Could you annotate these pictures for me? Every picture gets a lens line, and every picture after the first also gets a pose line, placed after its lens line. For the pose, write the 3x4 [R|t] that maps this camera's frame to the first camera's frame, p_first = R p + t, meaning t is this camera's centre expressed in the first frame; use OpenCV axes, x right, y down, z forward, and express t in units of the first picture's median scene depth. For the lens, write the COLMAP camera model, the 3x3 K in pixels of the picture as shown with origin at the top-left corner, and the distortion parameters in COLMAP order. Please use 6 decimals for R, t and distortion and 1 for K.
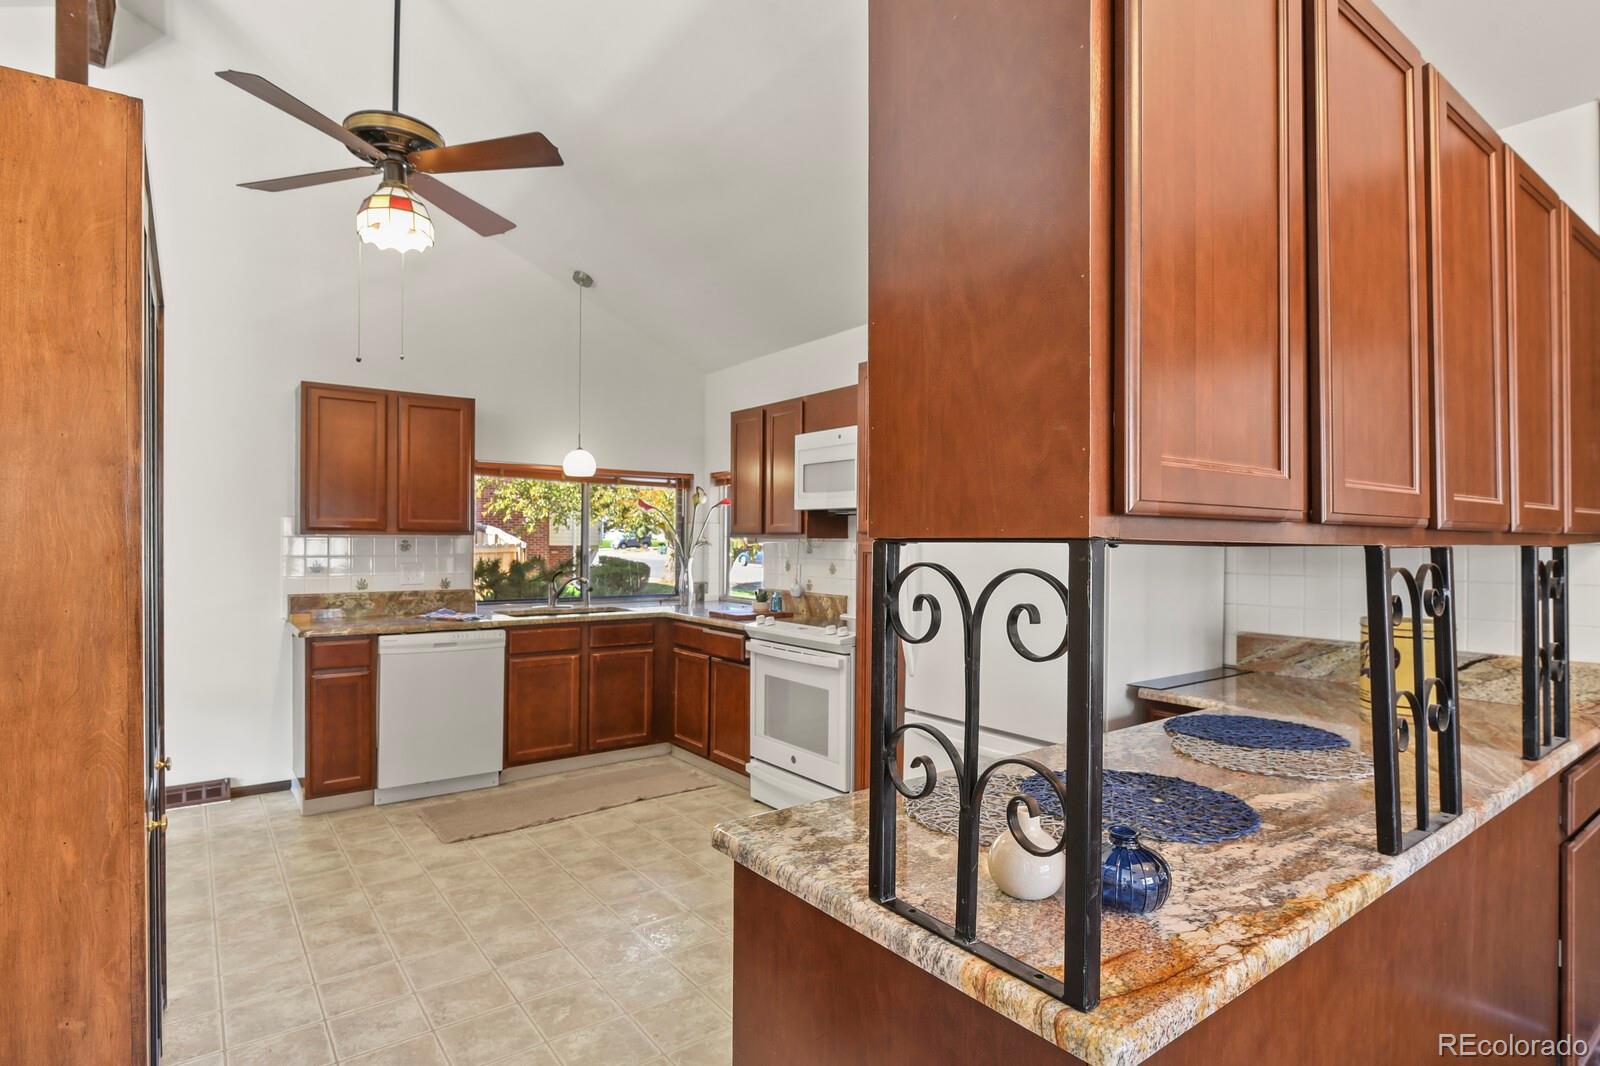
lens RADIAL K [[834.8, 0, 794.2], [0, 834.8, 532.7], [0, 0, 1]] dist [-0.004678, -0.002275]
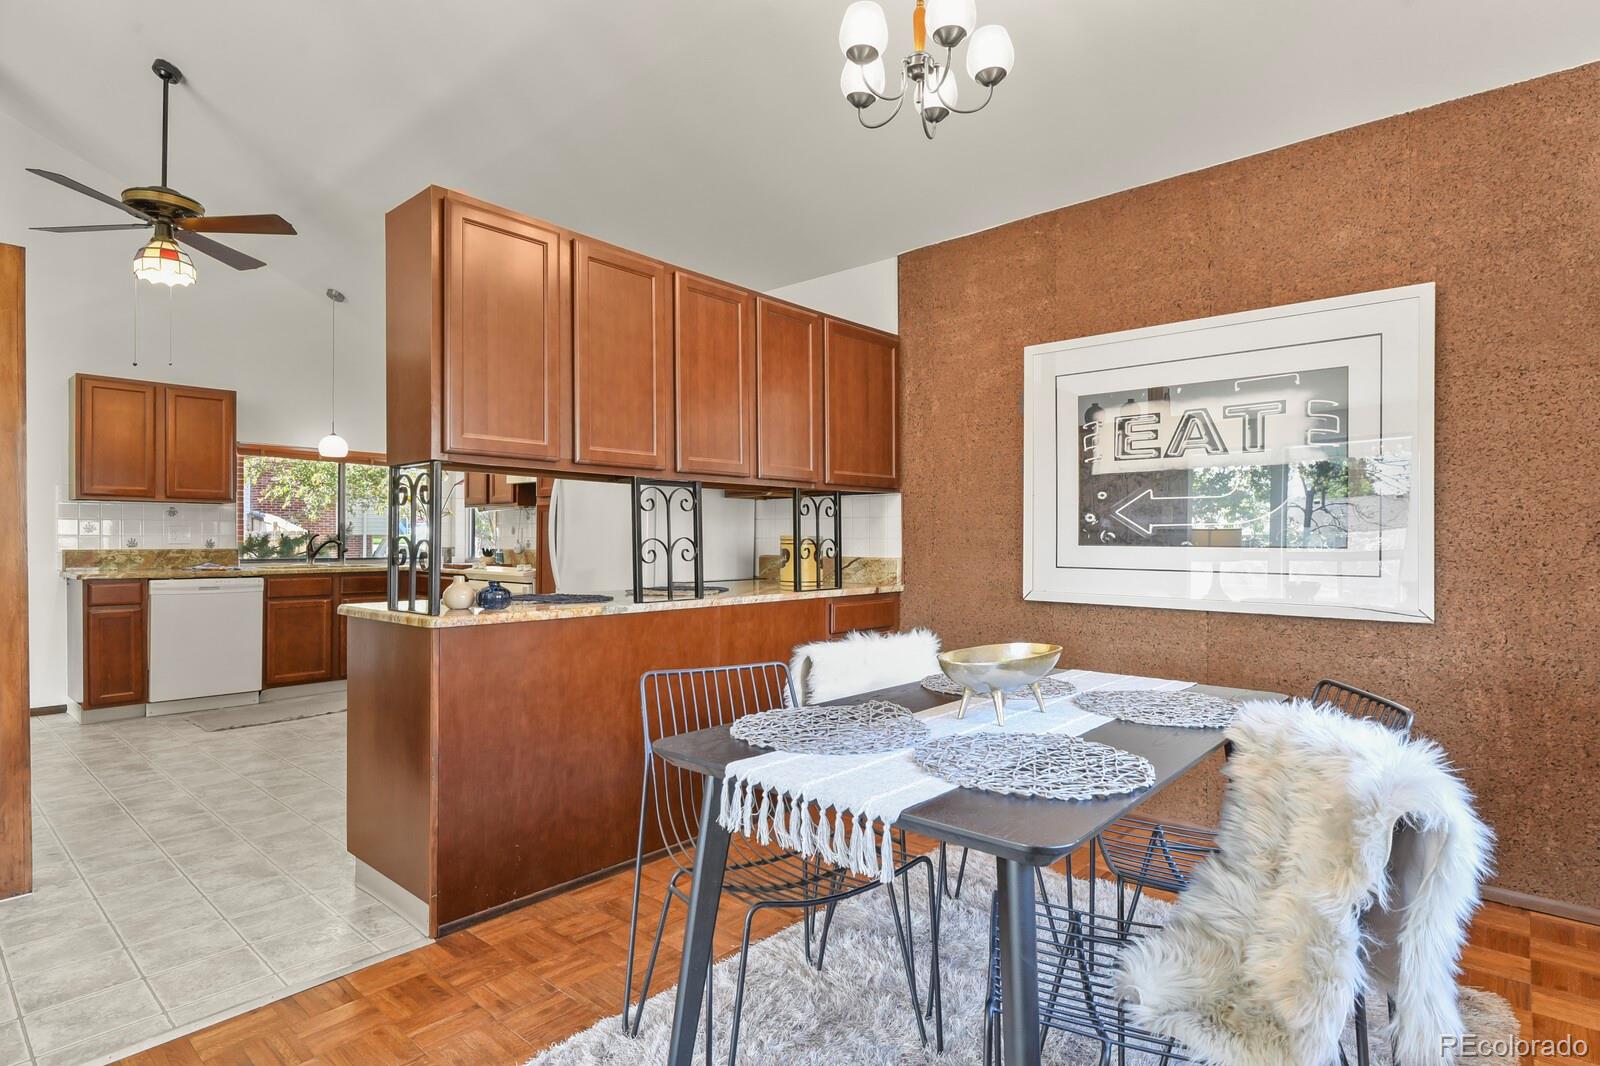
lens RADIAL K [[834.8, 0, 804.8], [0, 834.8, 532.4], [0, 0, 1]] dist [-0.004678, -0.002275]
pose [[0.976829, -0.003248, 0.213998, 0.189537], [0.002419, 0.999989, 0.004134, 0.048078], [-0.214009, -0.003521, 0.976825, -0.416132]]
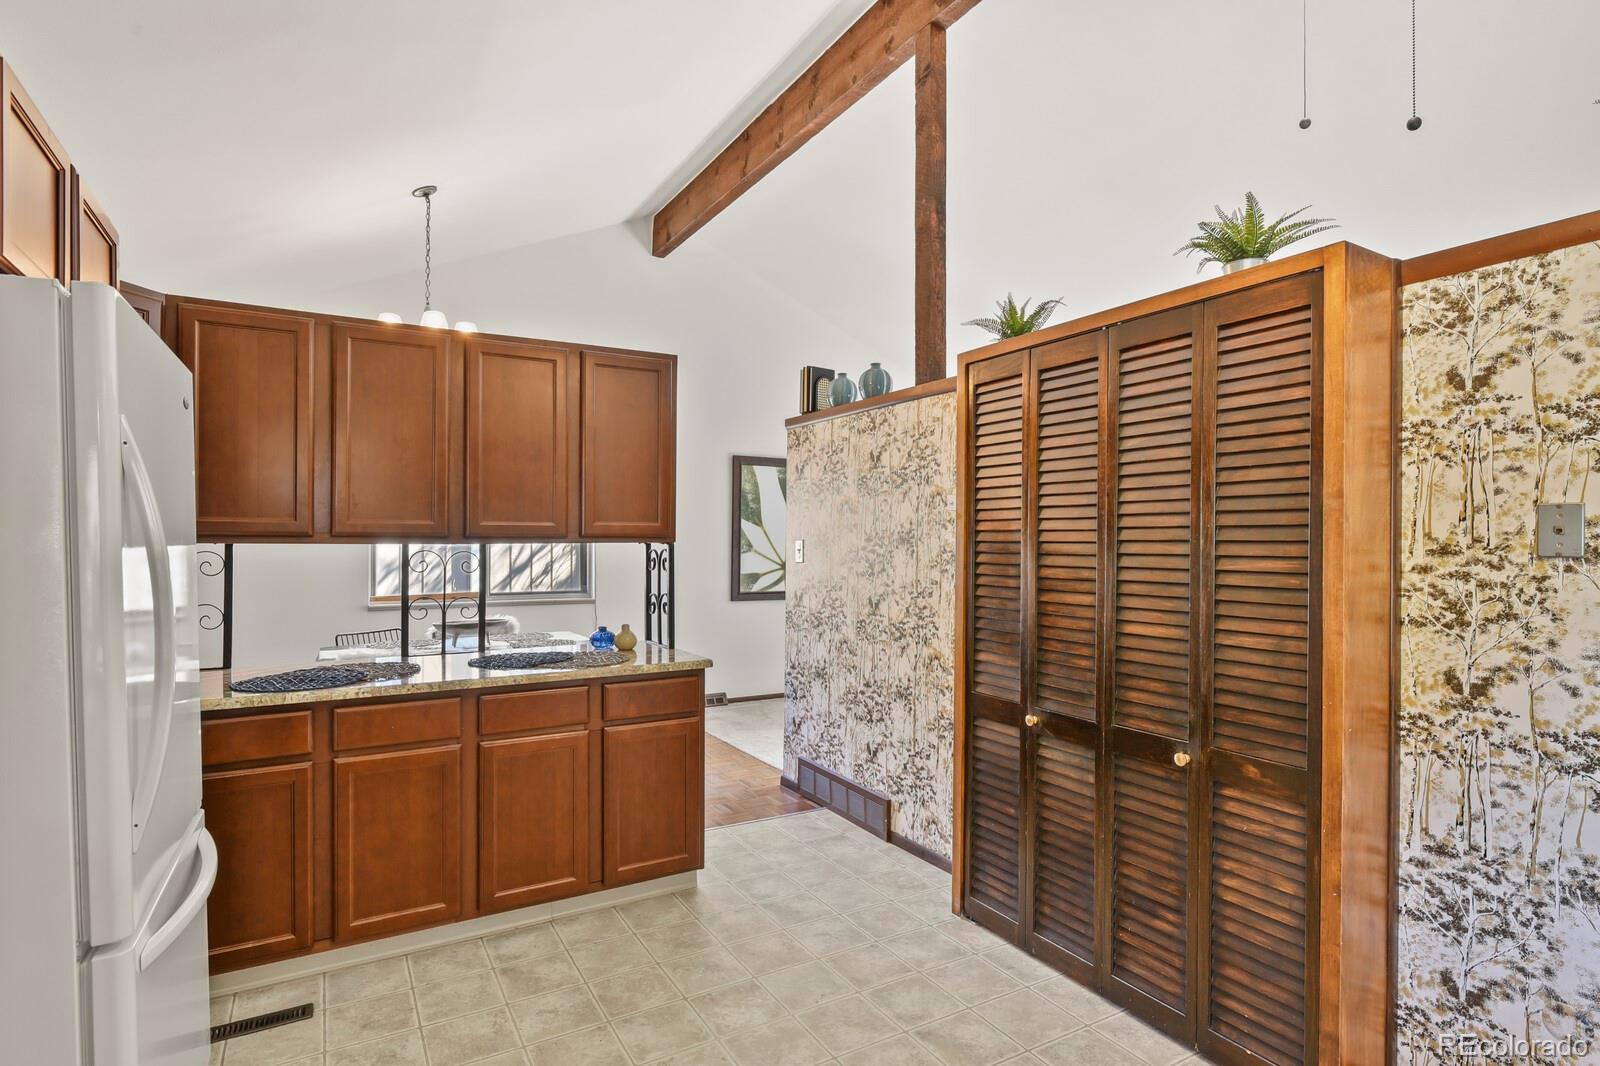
lens RADIAL K [[834.8, 0, 798.7], [0, 834.8, 531.4], [0, 0, 1]] dist [-0.004678, -0.002275]
pose [[-0.993858, -0.018361, 0.109130, -0.185398], [-0.020366, 0.999643, -0.017288, 0.006950], [-0.108773, -0.019405, -0.993877, 1.048440]]
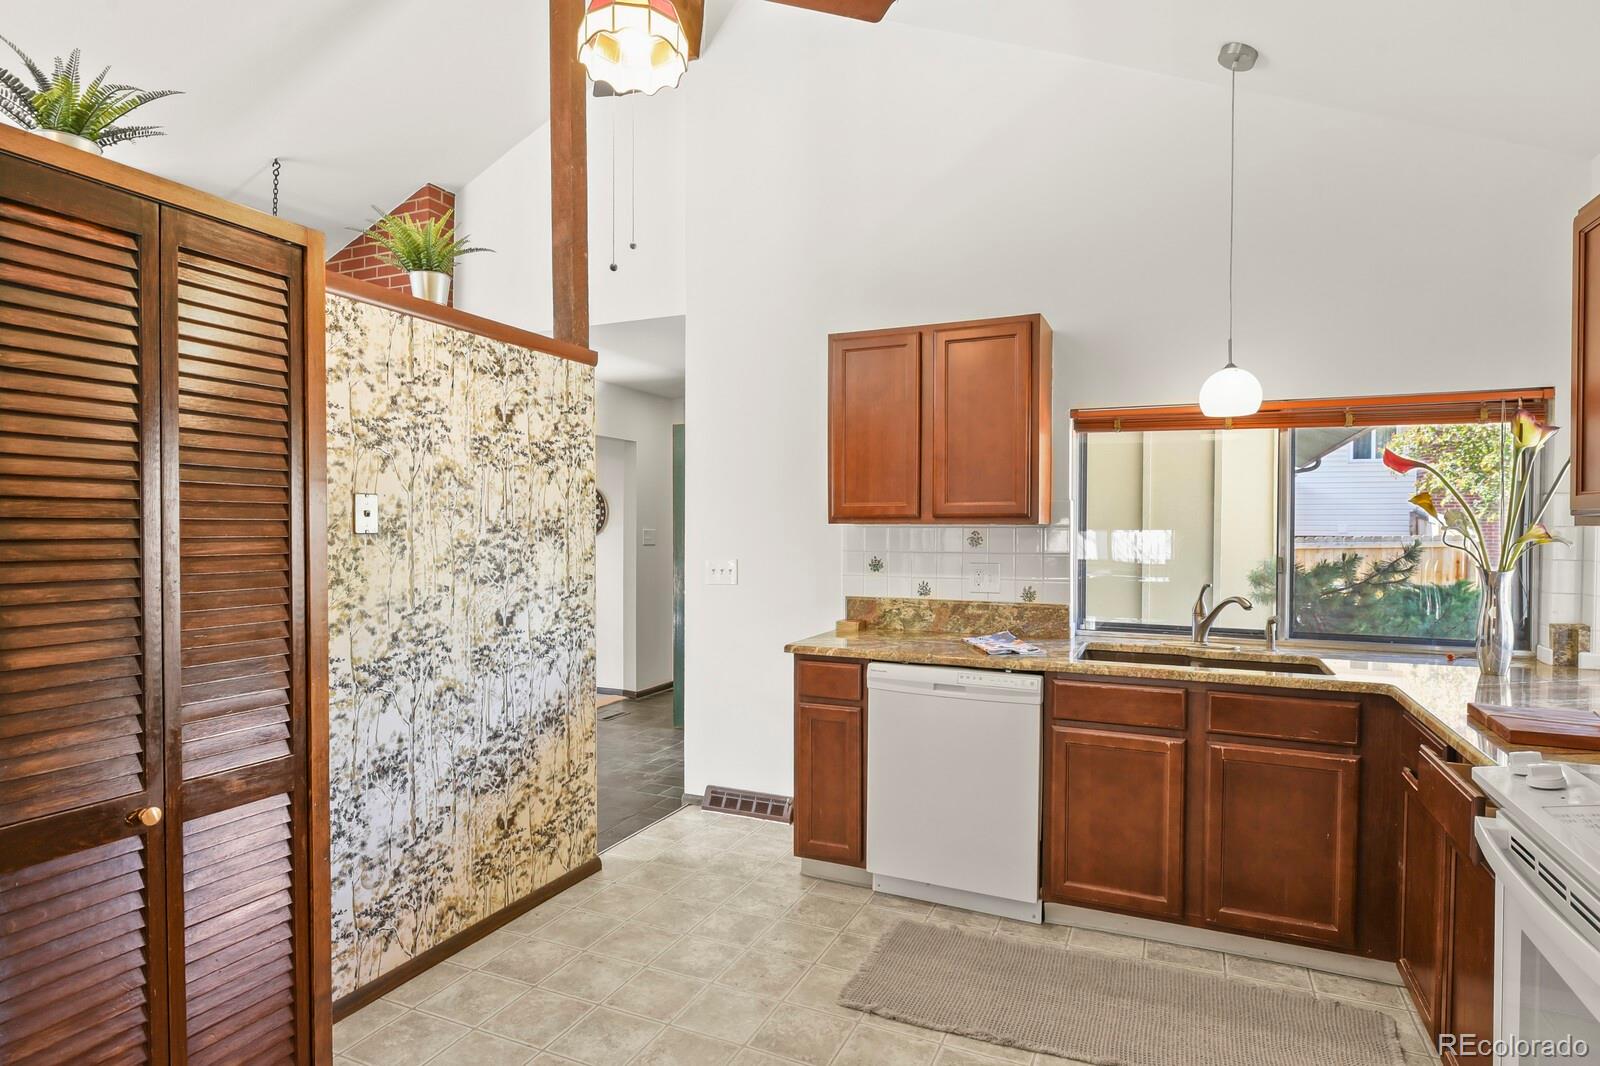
lens RADIAL K [[834.8, 0, 839.0], [0, 834.8, 536.8], [0, 0, 1]] dist [-0.004678, -0.002275]
pose [[0.478415, 0.007540, -0.878102, 0.128282], [0.010402, 0.999844, 0.014253, 0.002568], [0.878072, -0.015953, 0.478262, 0.614140]]
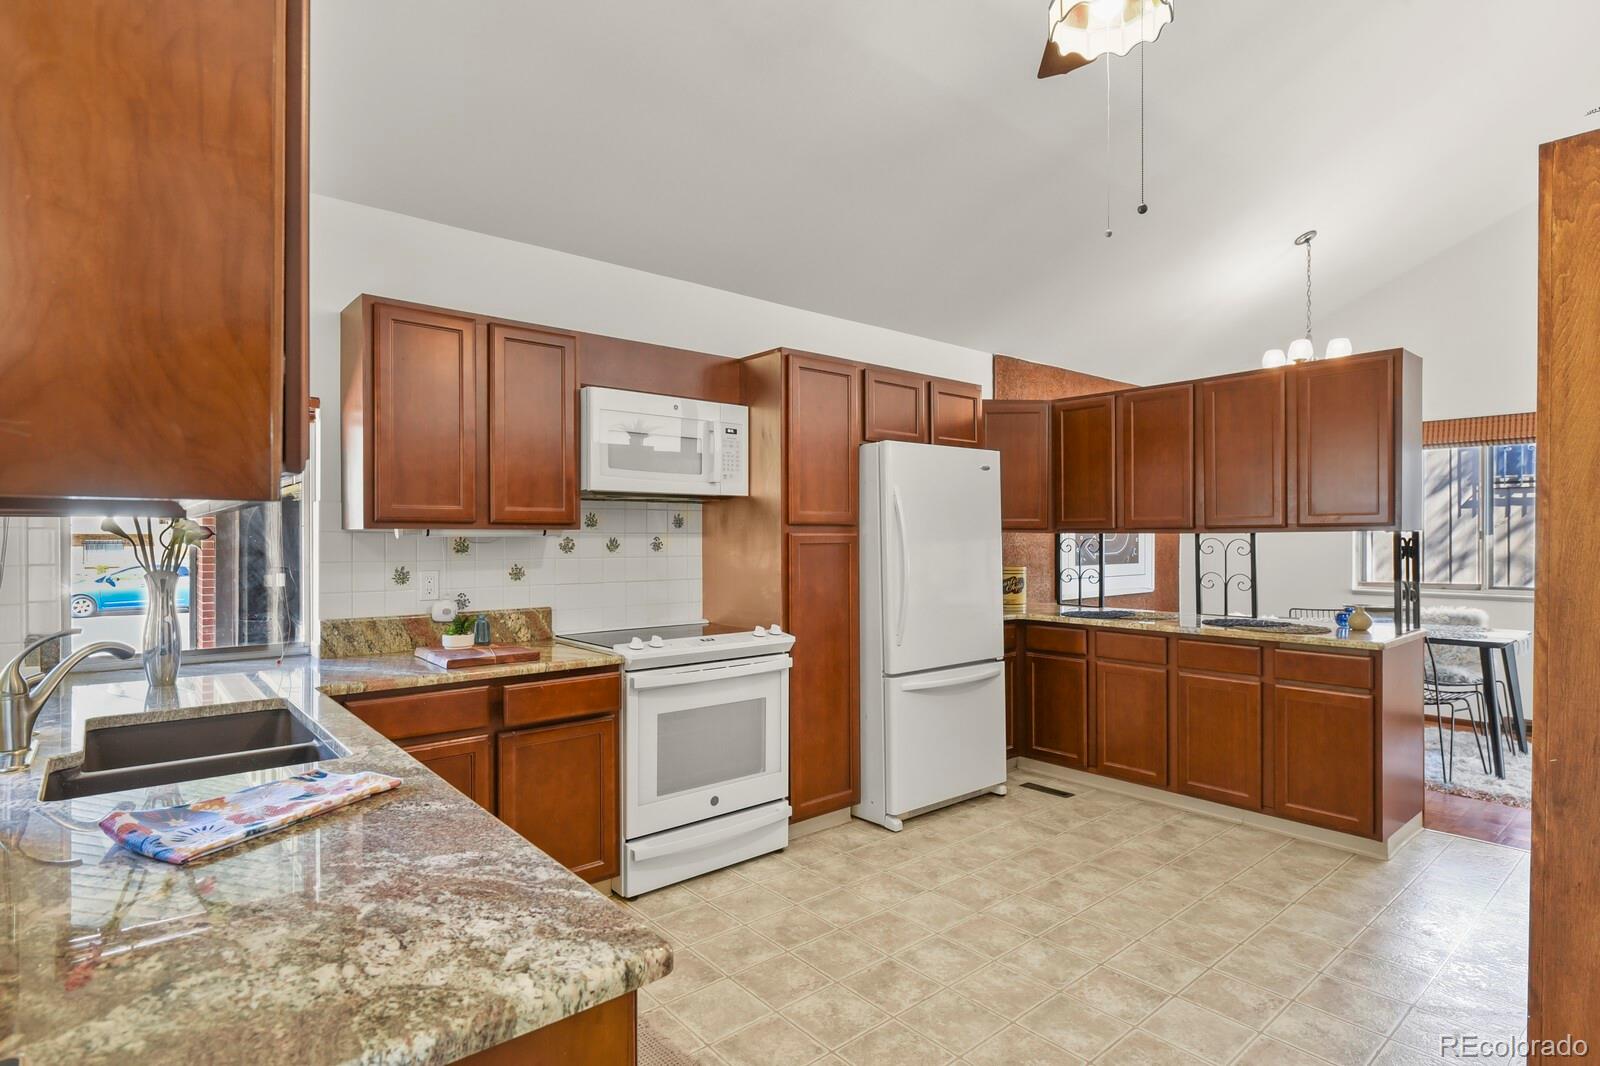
lens RADIAL K [[834.8, 0, 805.7], [0, 834.8, 527.8], [0, 0, 1]] dist [-0.004678, -0.002275]
pose [[-0.071871, -0.011993, 0.997342, -0.770108], [-0.003722, 0.999924, 0.011756, -0.005532], [-0.997407, -0.002867, -0.071910, 0.910504]]
